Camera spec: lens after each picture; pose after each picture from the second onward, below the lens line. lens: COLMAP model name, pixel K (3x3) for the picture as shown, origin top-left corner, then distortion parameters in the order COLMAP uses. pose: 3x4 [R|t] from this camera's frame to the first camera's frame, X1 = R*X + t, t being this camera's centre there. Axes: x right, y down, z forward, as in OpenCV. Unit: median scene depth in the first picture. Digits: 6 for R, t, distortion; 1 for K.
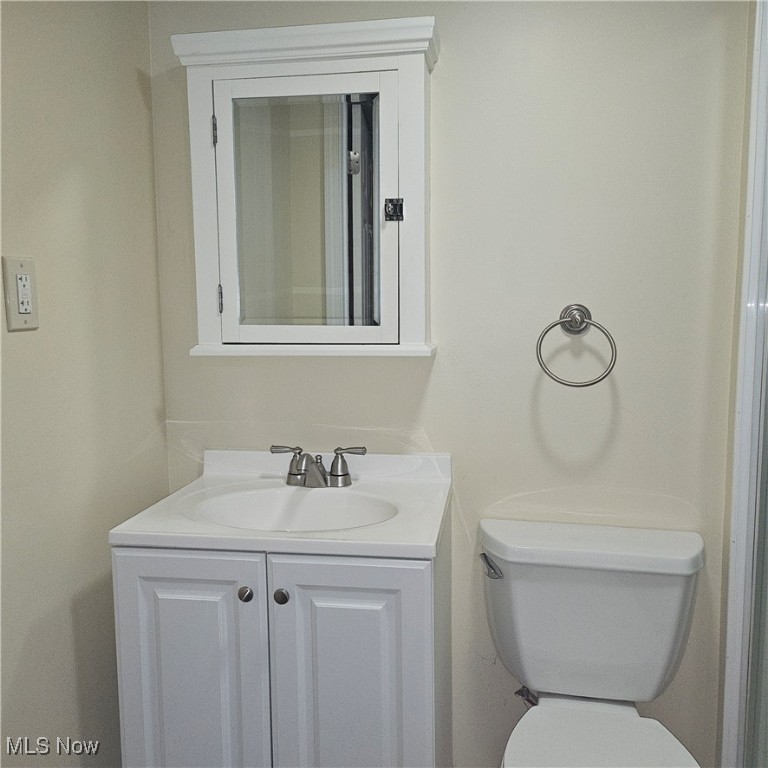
lens RADIAL K [[715.9, 0, 382.8], [0, 715.9, 383.9], [0, 0, 1]] dist [0.063778, -0.058519]
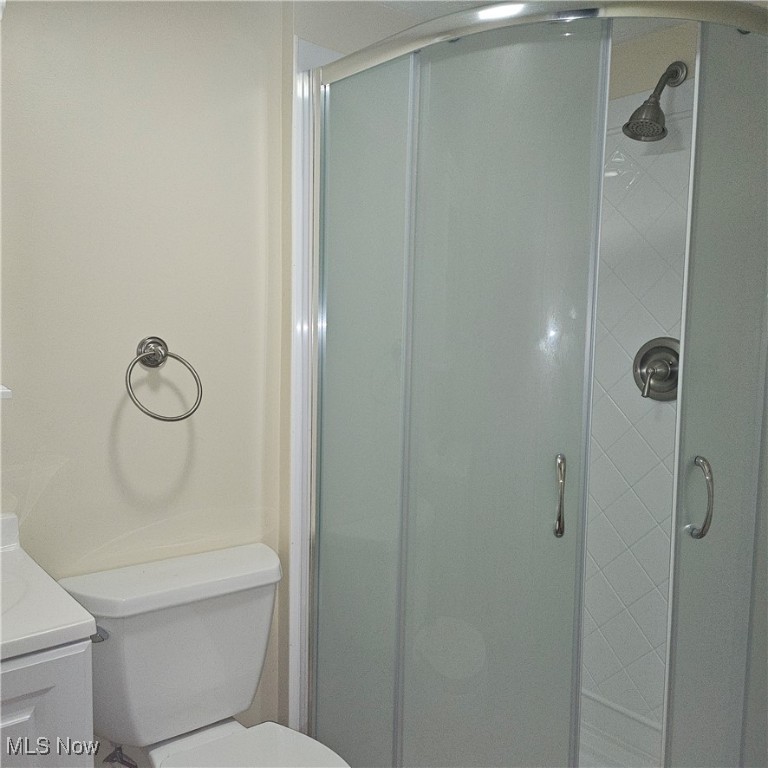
lens RADIAL K [[715.9, 0, 382.8], [0, 715.9, 383.9], [0, 0, 1]] dist [0.063778, -0.058519]
pose [[0.715892, -0.055427, 0.696008, -0.197761], [0.070767, 0.997471, 0.006645, -0.031366], [-0.694616, 0.044497, 0.718004, 0.077297]]
